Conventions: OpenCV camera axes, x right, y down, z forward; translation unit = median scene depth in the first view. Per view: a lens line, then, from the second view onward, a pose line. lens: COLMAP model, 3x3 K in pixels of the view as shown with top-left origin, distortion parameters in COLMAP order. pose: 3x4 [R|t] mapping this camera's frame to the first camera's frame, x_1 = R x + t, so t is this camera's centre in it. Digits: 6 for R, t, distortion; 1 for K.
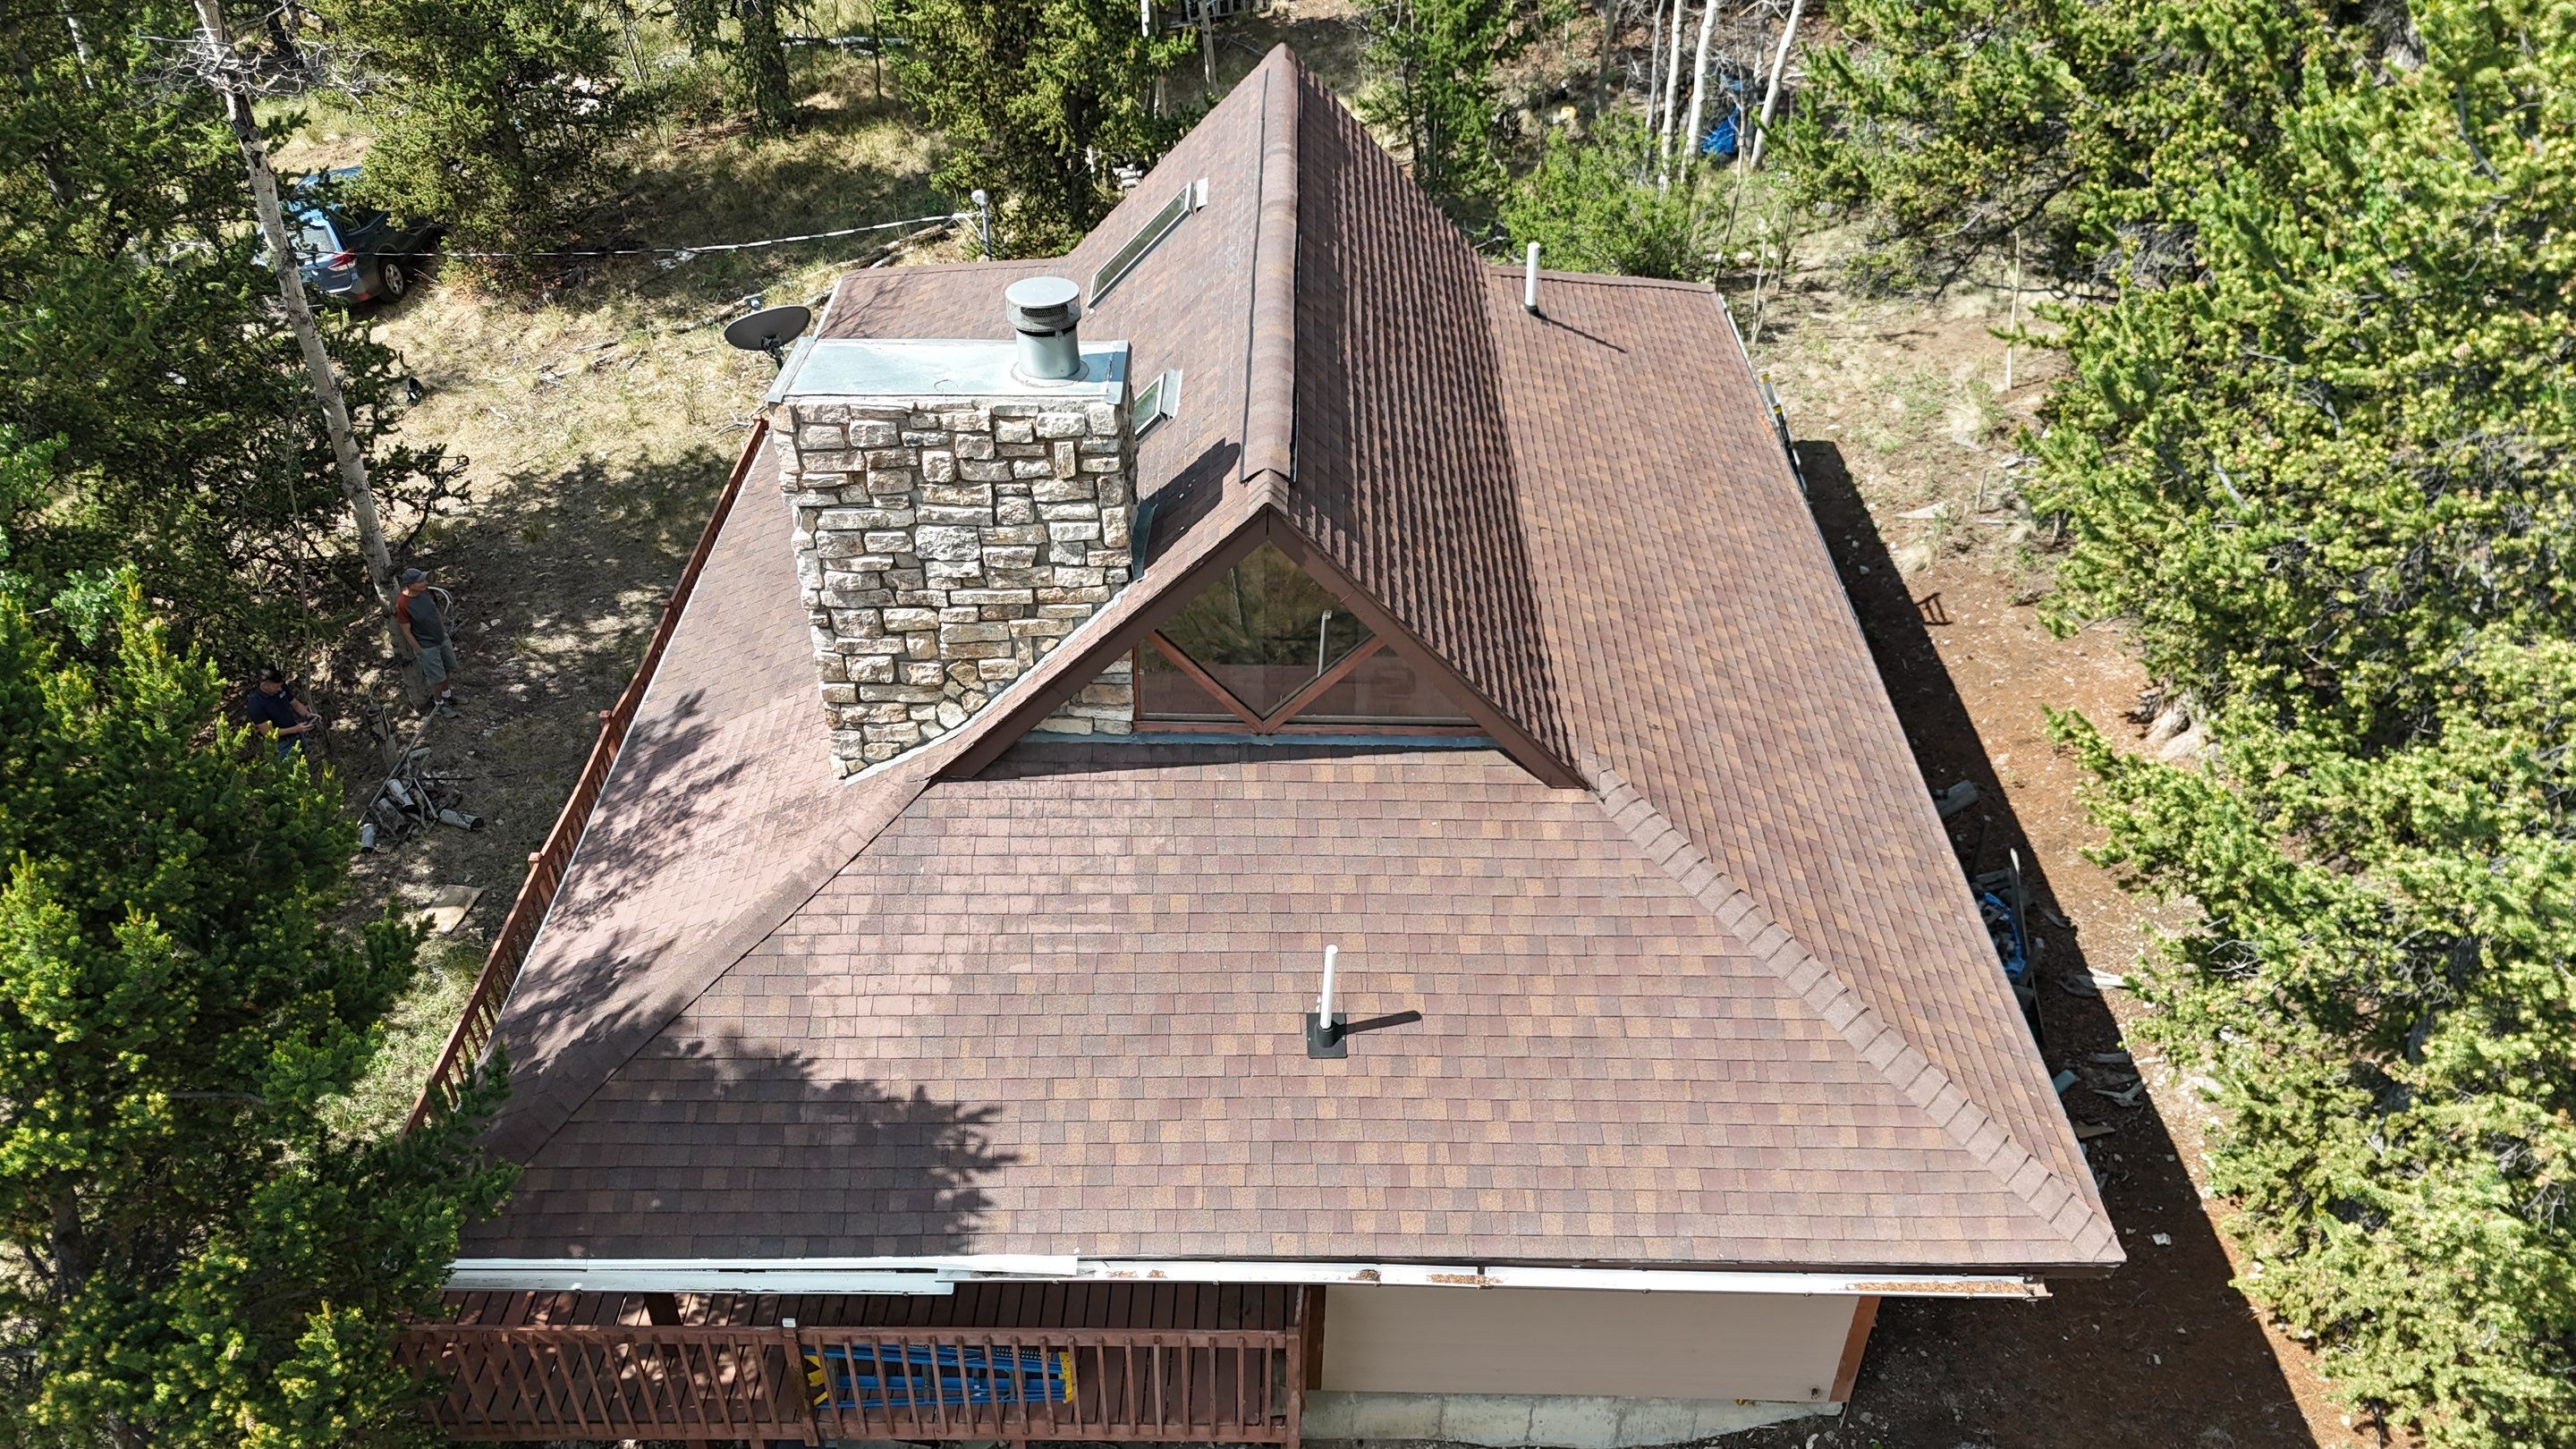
lens RADIAL K [[1917.1, 0, 1292.3], [0, 1917.1, 783.3], [0, 0, 1]] dist [0.136273, -0.200155]
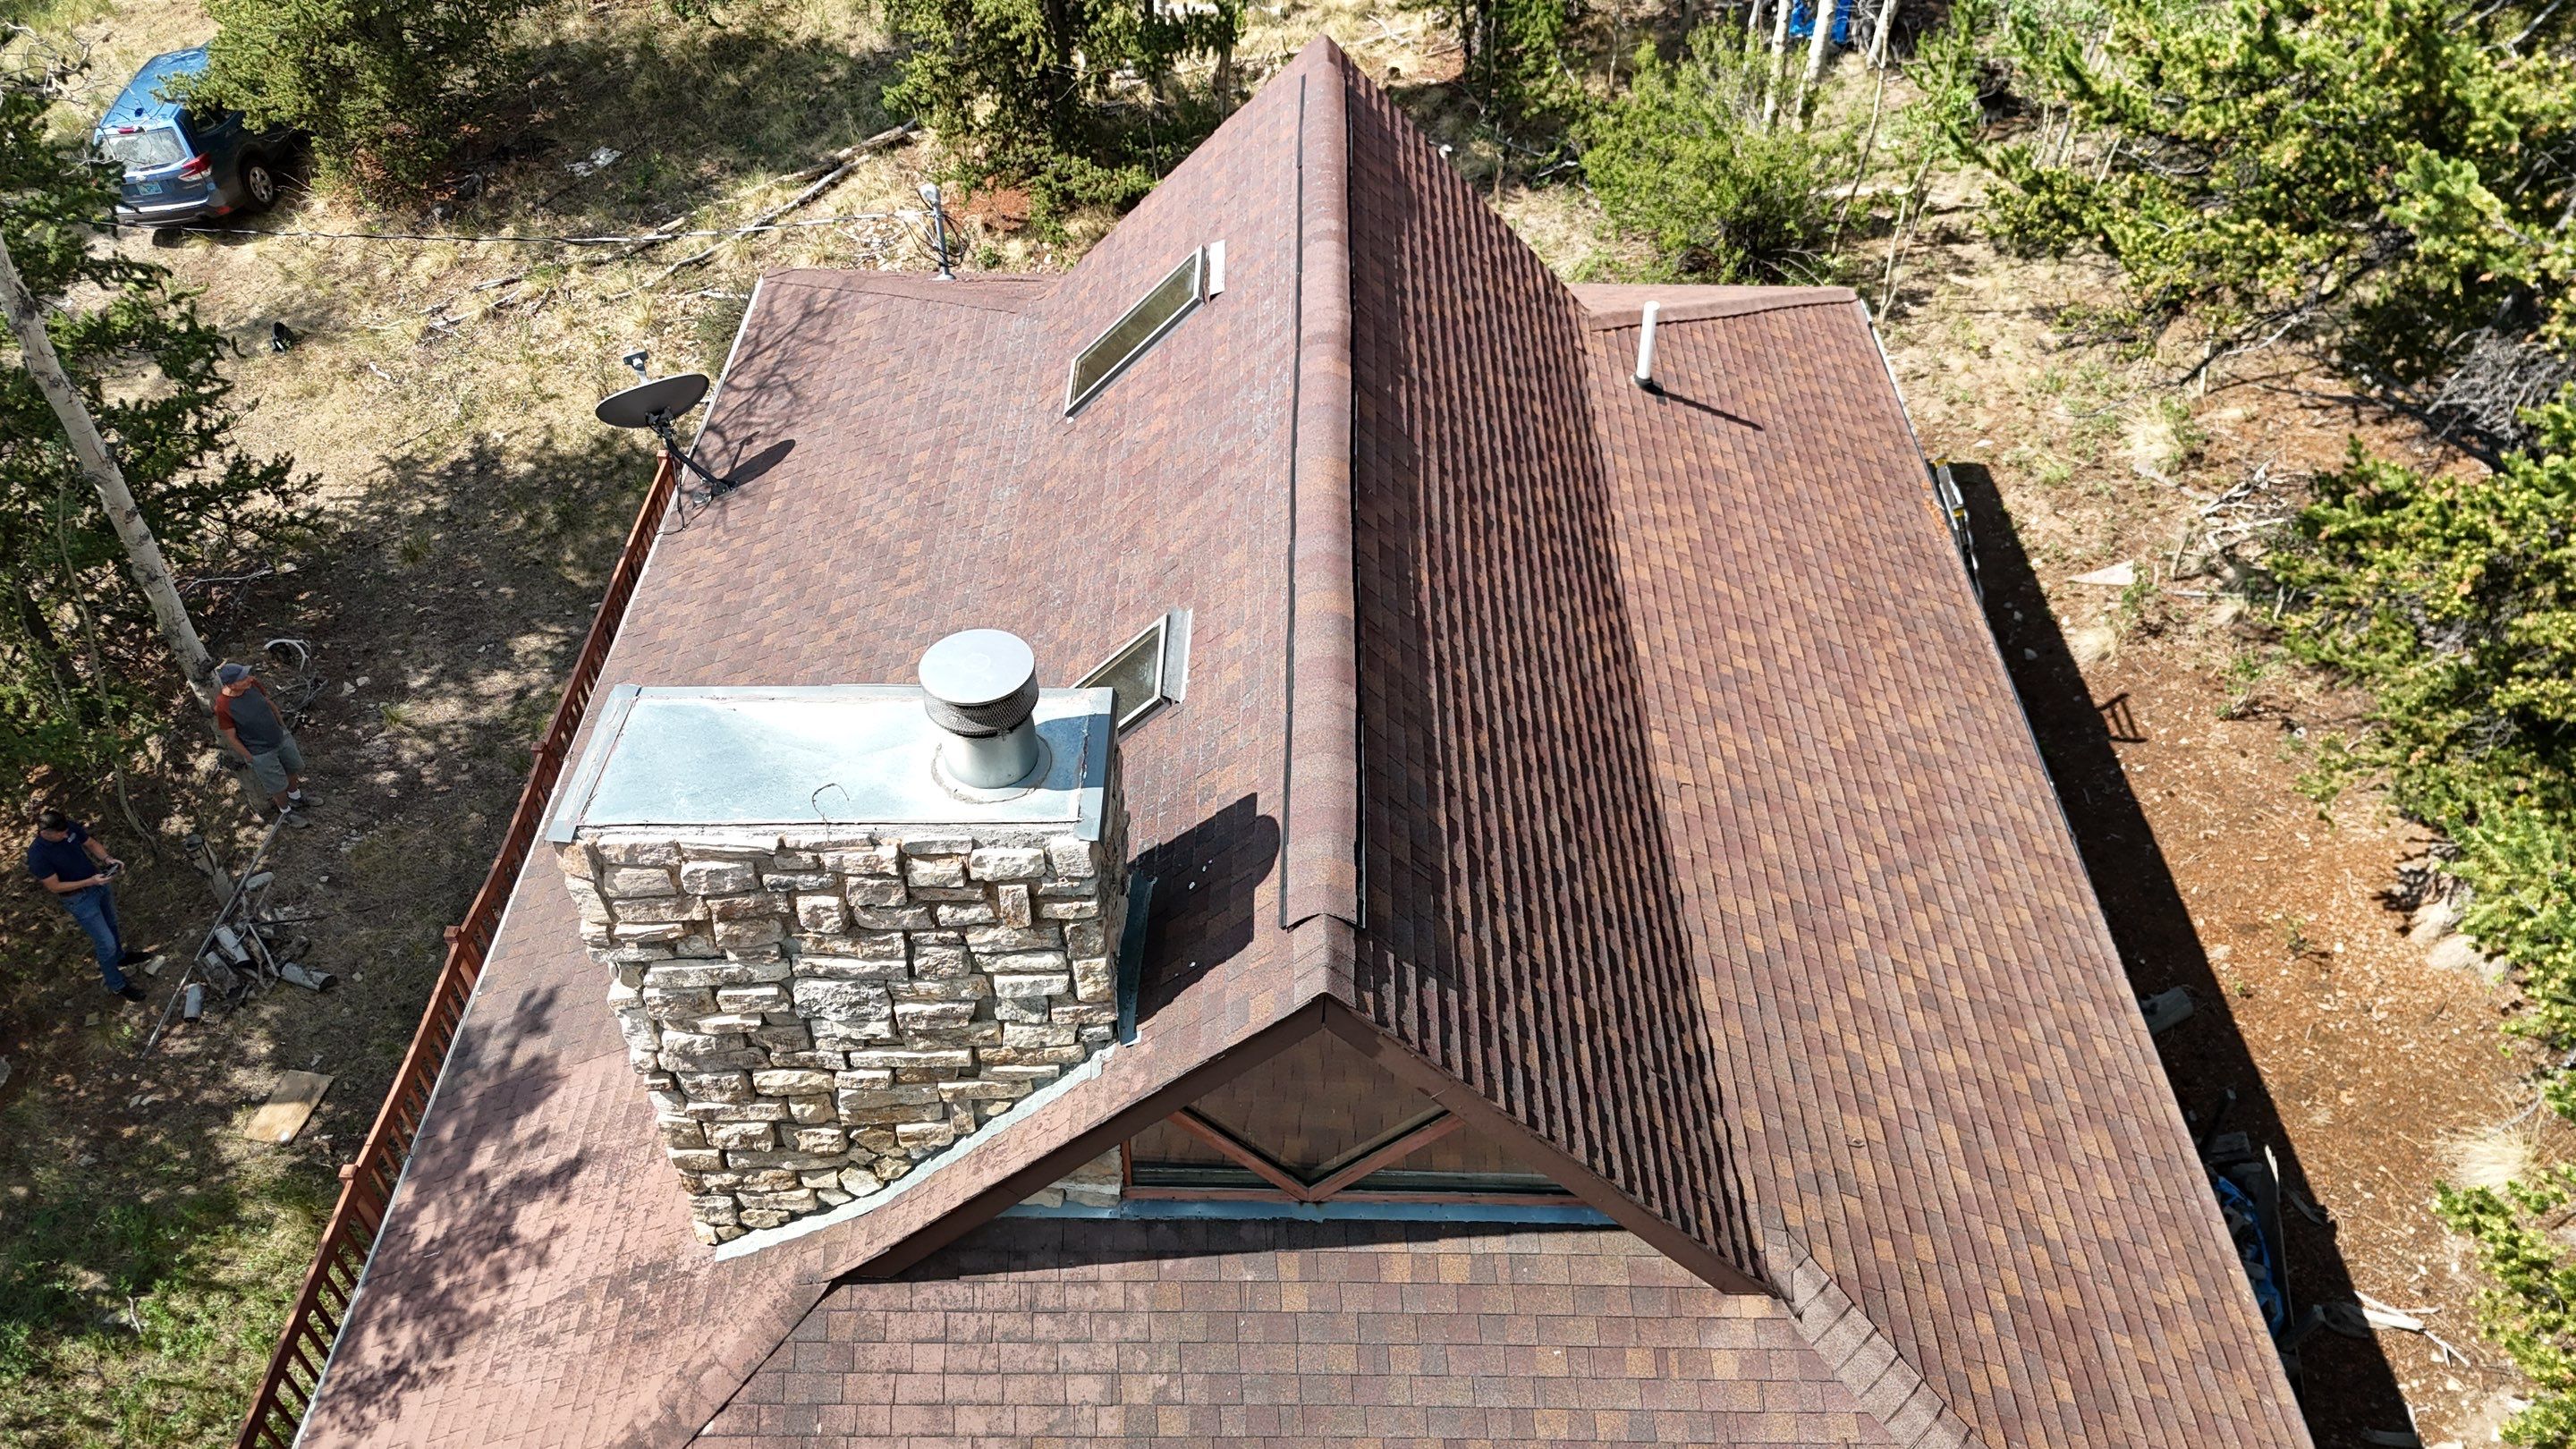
lens RADIAL K [[1853.7, 0, 1288.0], [0, 1853.7, 724.5], [0, 0, 1]] dist [0.060097, -0.003909]
pose [[0.999988, 0.004296, -0.002157, -0.022052], [-0.003998, 0.992409, 0.122916, -0.282197], [0.002669, -0.122906, 0.992415, 0.351415]]
